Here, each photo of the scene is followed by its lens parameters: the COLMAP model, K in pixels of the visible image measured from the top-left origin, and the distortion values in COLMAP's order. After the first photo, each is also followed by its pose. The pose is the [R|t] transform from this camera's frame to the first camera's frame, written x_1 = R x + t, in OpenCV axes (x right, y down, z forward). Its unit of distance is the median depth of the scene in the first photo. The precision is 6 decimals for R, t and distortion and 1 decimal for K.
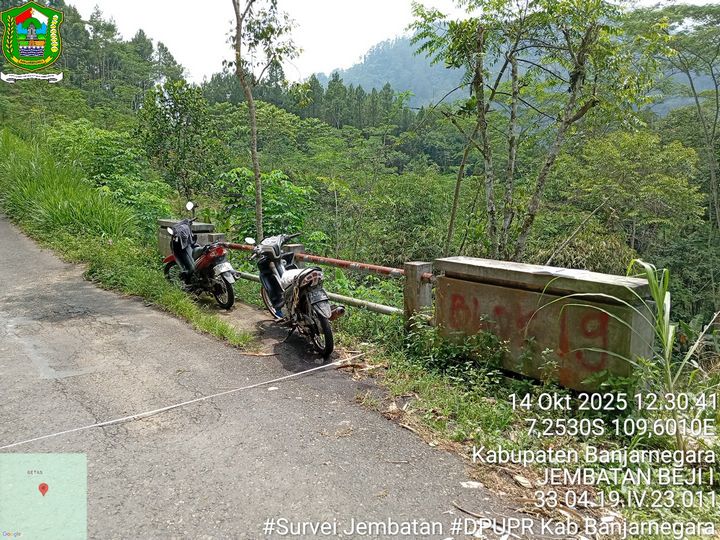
lens RADIAL K [[548.7, 0, 359.6], [0, 548.7, 272.8], [0, 0, 1]] dist [0.006147, -0.046013]
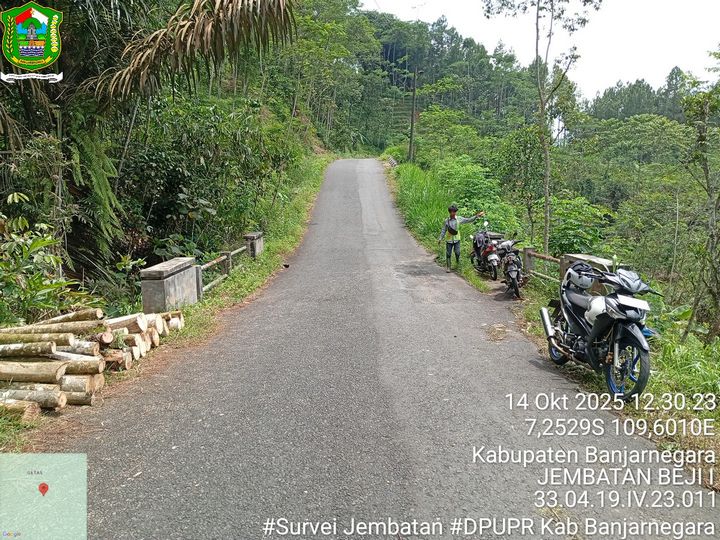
lens RADIAL K [[548.7, 0, 358.5], [0, 548.7, 266.4], [0, 0, 1]] dist [0.006147, -0.046013]
pose [[0.779691, 0.078534, -0.621220, 0.256131], [-0.100798, 0.994907, -0.000736, 0.031871], [0.617998, 0.063192, 0.783636, -0.345224]]
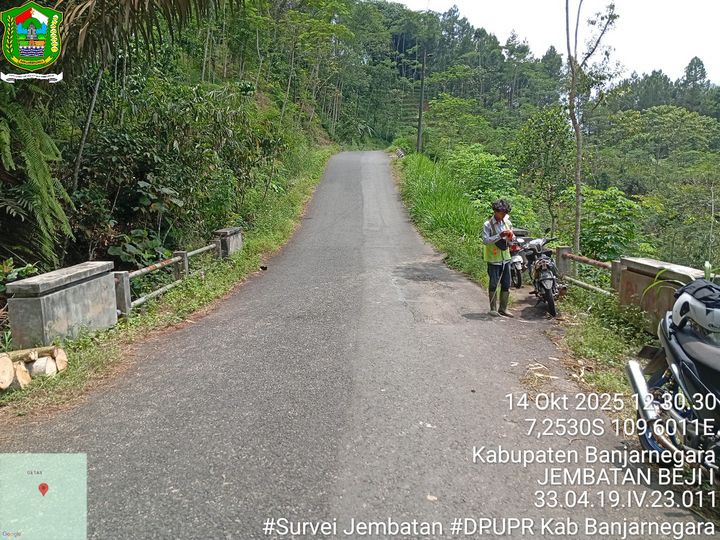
lens RADIAL K [[548.7, 0, 359.8], [0, 548.7, 270.1], [0, 0, 1]] dist [0.006147, -0.046013]
pose [[0.769873, 0.089945, -0.631827, 0.169441], [-0.103117, 0.994542, 0.015934, 0.018631], [0.629812, 0.052885, 0.774945, -0.196601]]
